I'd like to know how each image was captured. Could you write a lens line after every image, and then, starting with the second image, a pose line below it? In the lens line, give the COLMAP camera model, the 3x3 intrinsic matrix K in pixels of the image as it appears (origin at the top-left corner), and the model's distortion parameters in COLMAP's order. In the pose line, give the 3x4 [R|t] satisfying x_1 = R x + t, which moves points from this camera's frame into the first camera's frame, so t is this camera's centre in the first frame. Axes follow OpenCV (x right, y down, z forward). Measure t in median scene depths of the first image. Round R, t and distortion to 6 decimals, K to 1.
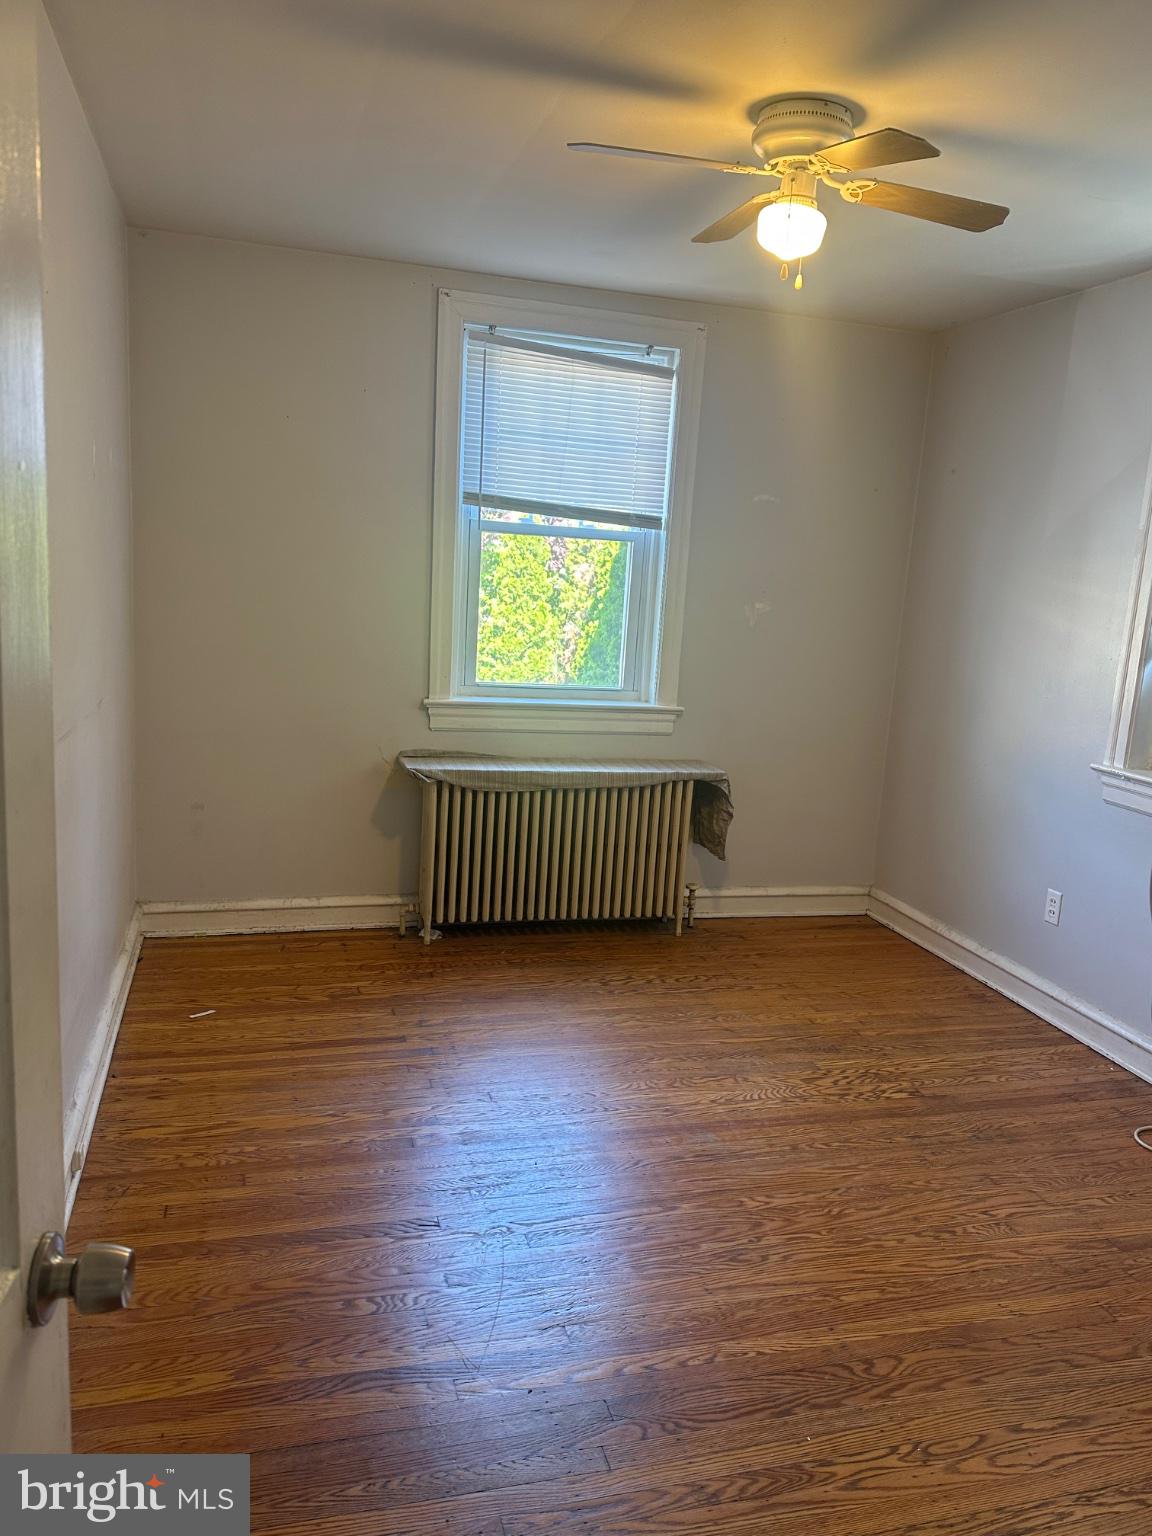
lens RADIAL K [[1136.4, 0, 576.0], [0, 1136.4, 768.0], [0, 0, 1]] dist [0.098708, -0.169896]
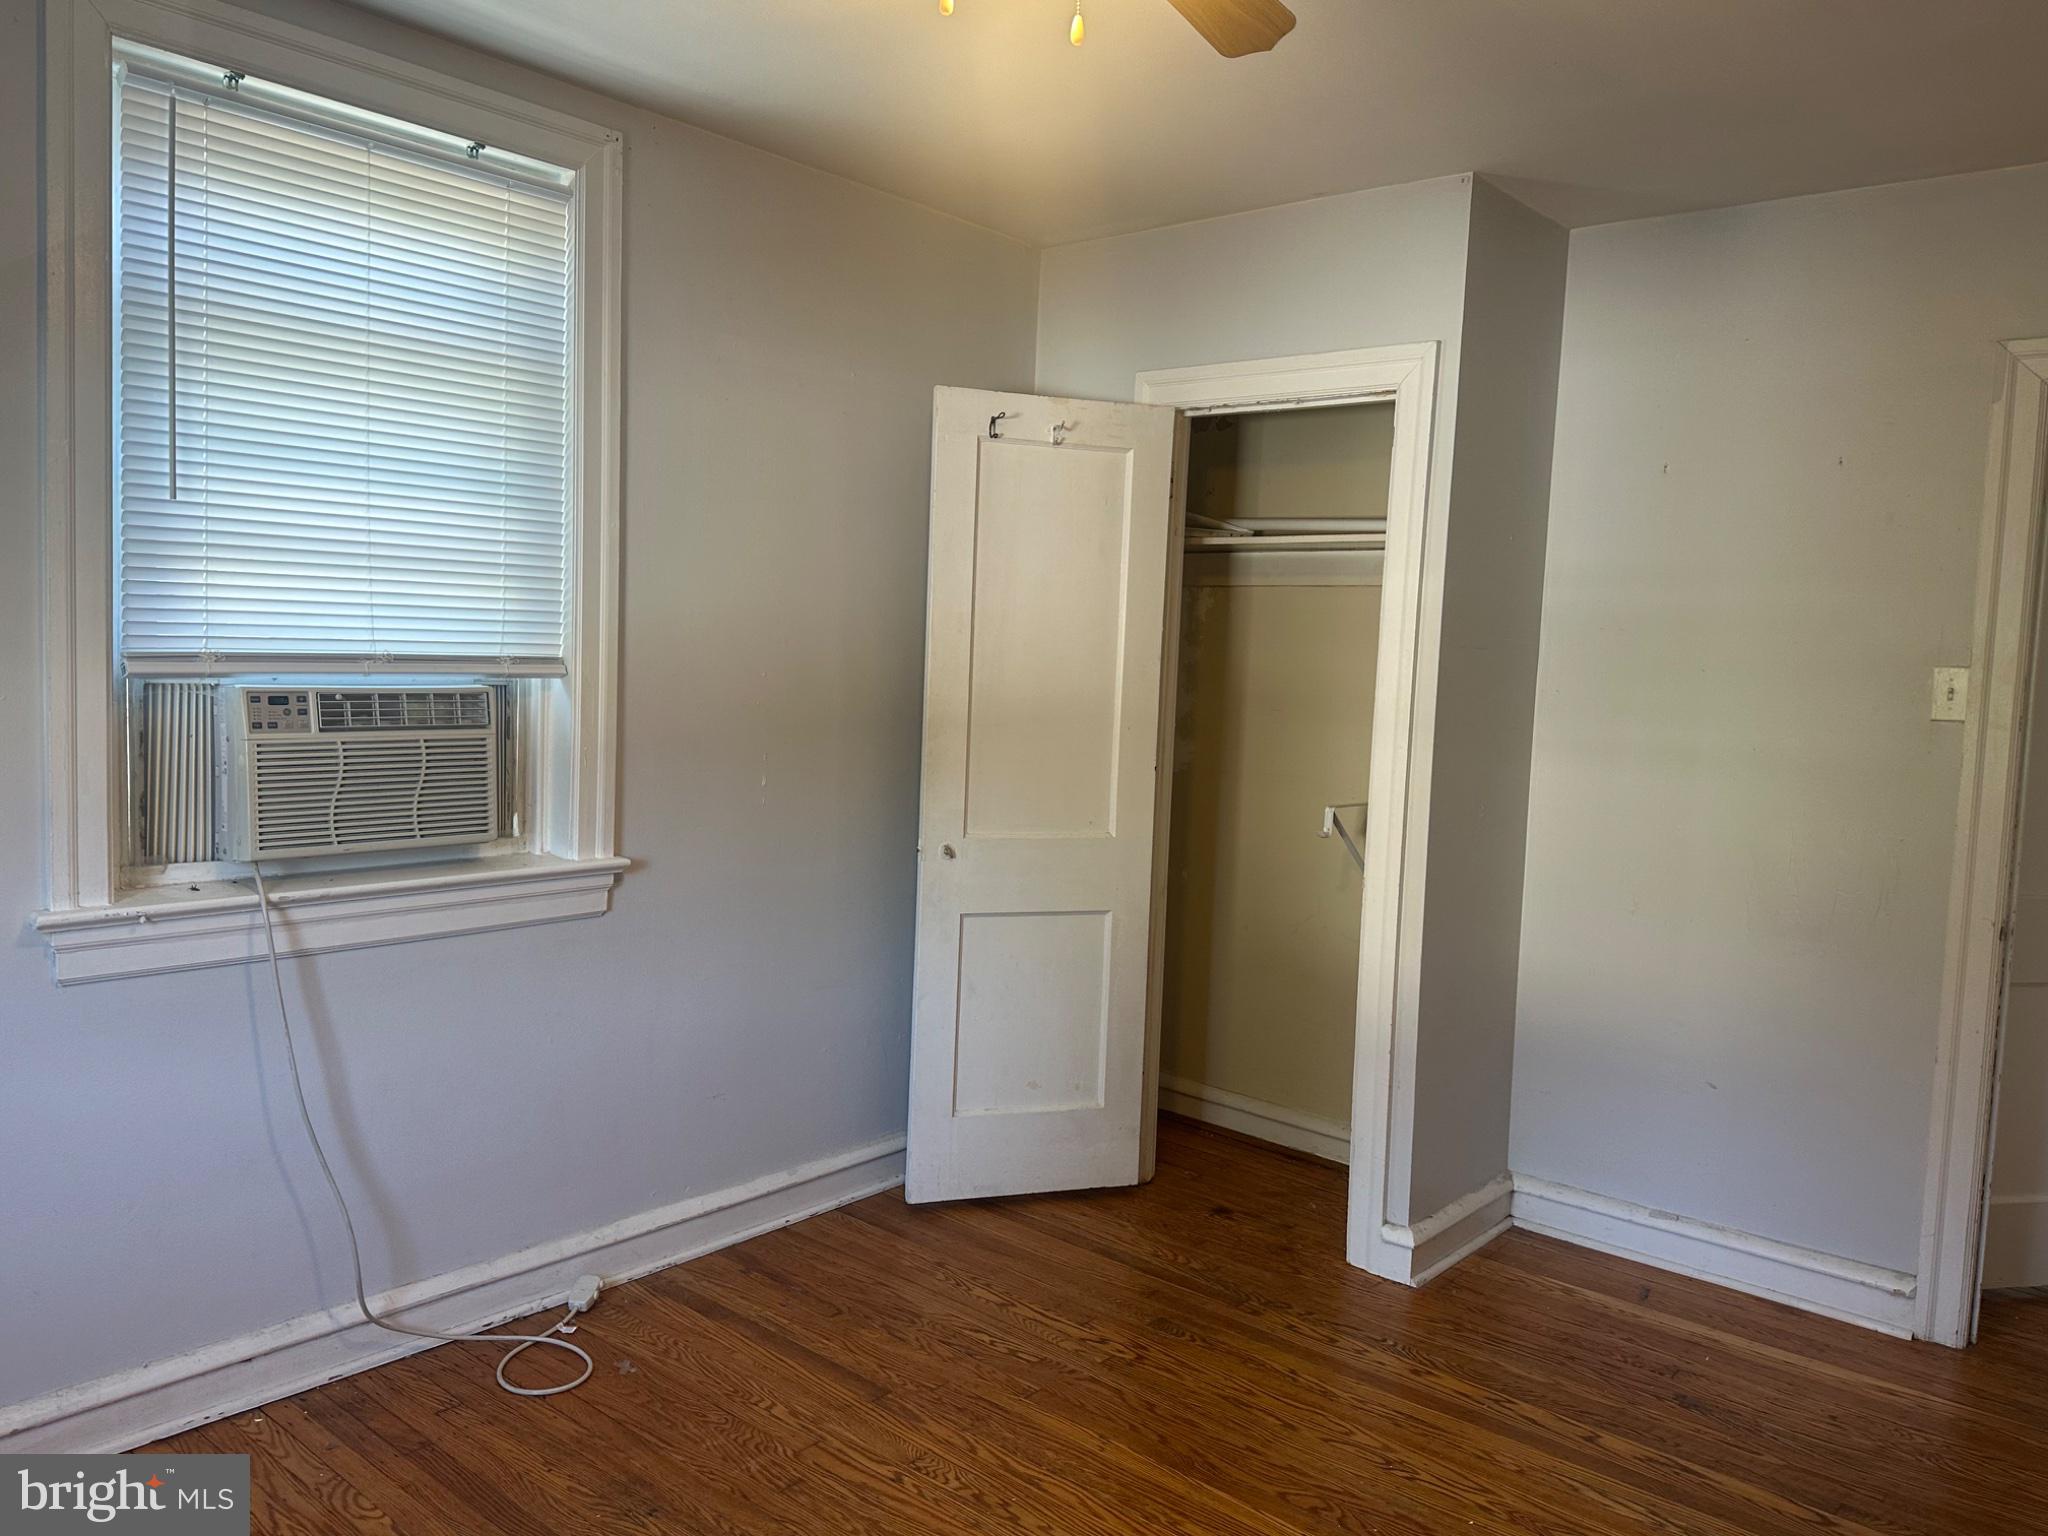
lens RADIAL K [[1515.2, 0, 1024.0], [0, 1515.2, 768.0], [0, 0, 1]] dist [0.098708, -0.169896]
pose [[-0.551695, -0.150465, 0.820362, -0.333123], [0.073231, 0.971055, 0.227351, -0.207165], [-0.830825, 0.185504, -0.524707, 1.145112]]
